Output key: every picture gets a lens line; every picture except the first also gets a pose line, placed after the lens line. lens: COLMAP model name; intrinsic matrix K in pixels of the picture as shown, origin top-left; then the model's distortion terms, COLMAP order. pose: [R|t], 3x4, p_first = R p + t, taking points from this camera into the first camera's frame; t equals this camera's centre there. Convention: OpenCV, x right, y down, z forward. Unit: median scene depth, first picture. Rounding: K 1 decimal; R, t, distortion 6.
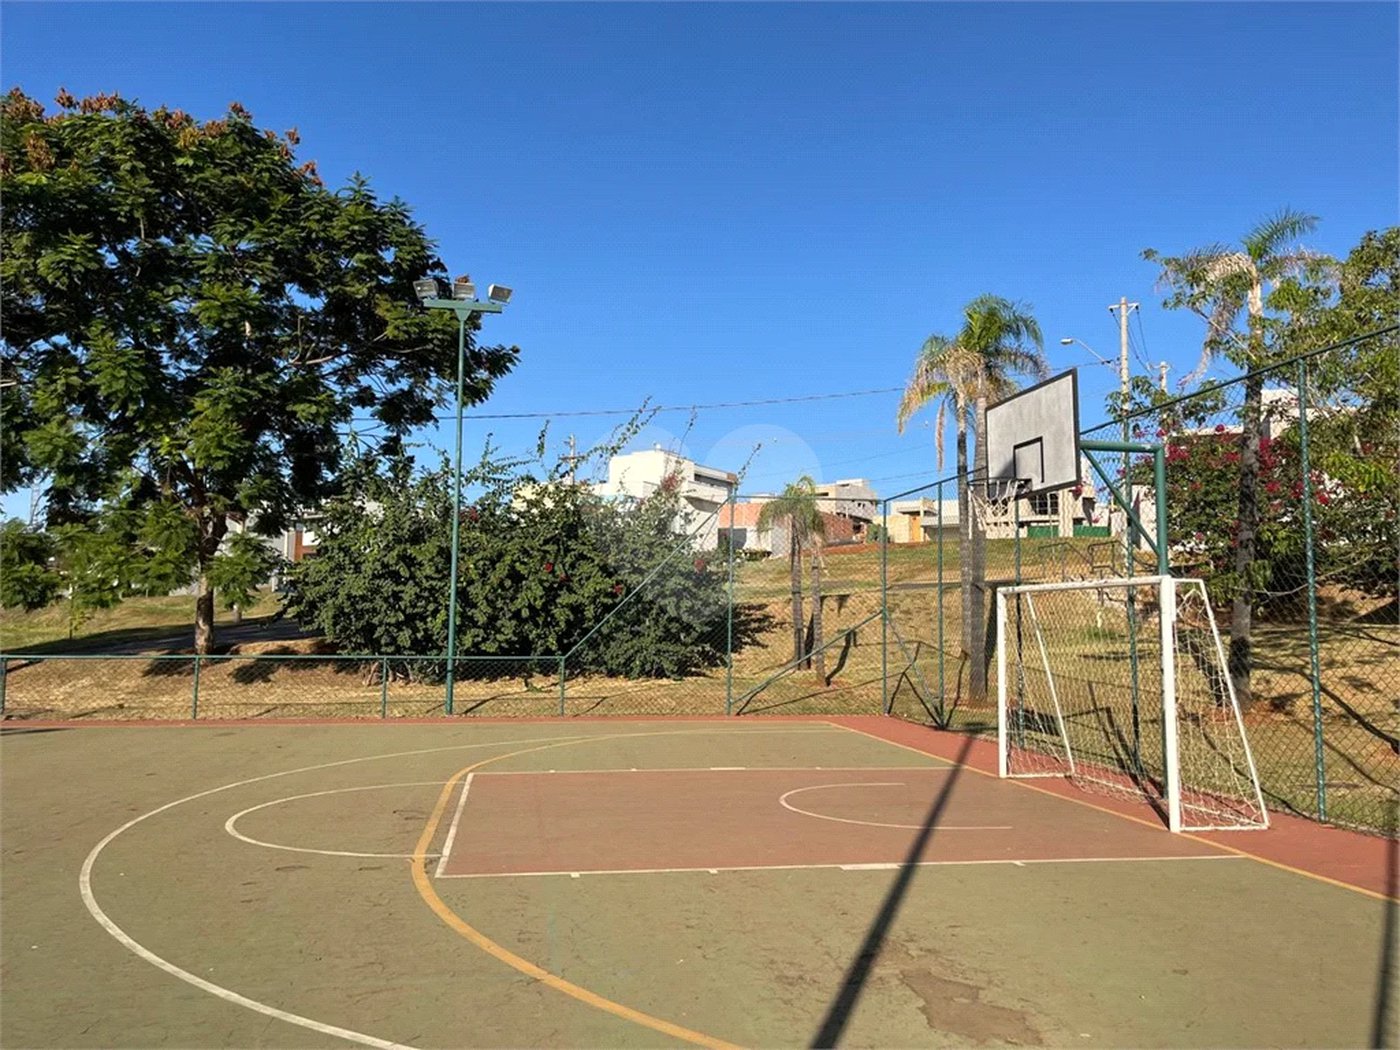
lens RADIAL K [[1064.3, 0, 703.6], [0, 1064.3, 527.1], [0, 0, 1]] dist [0.058671, -0.070939]
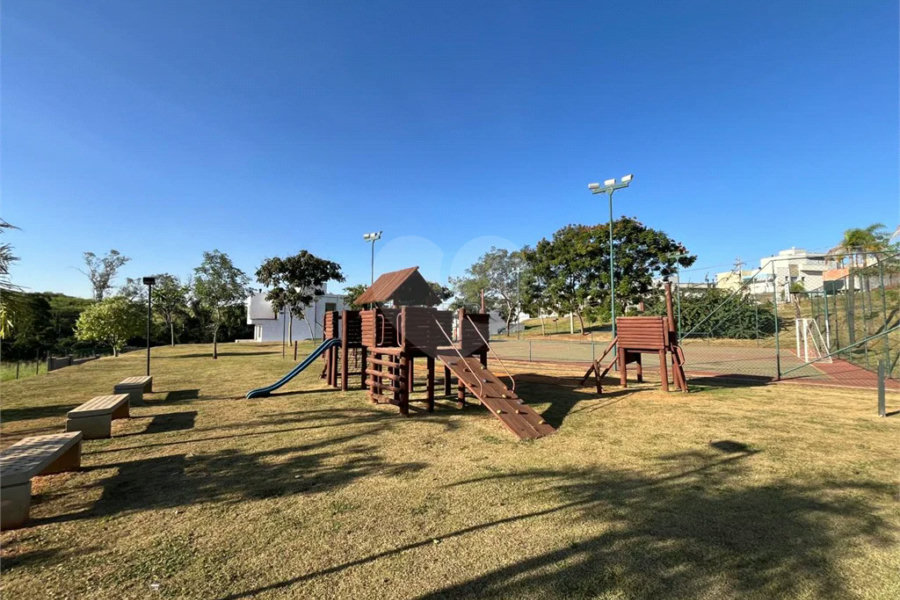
lens RADIAL K [[362.9, 0, 450.0], [0, 362.9, 300.0], [0, 0, 1]] dist [-0.001354, -0.000307]
pose [[0.662020, -0.059167, -0.747147, 0.230668], [0.079551, 0.996795, -0.008450, -0.067730], [0.745252, -0.053842, 0.664605, -0.633352]]
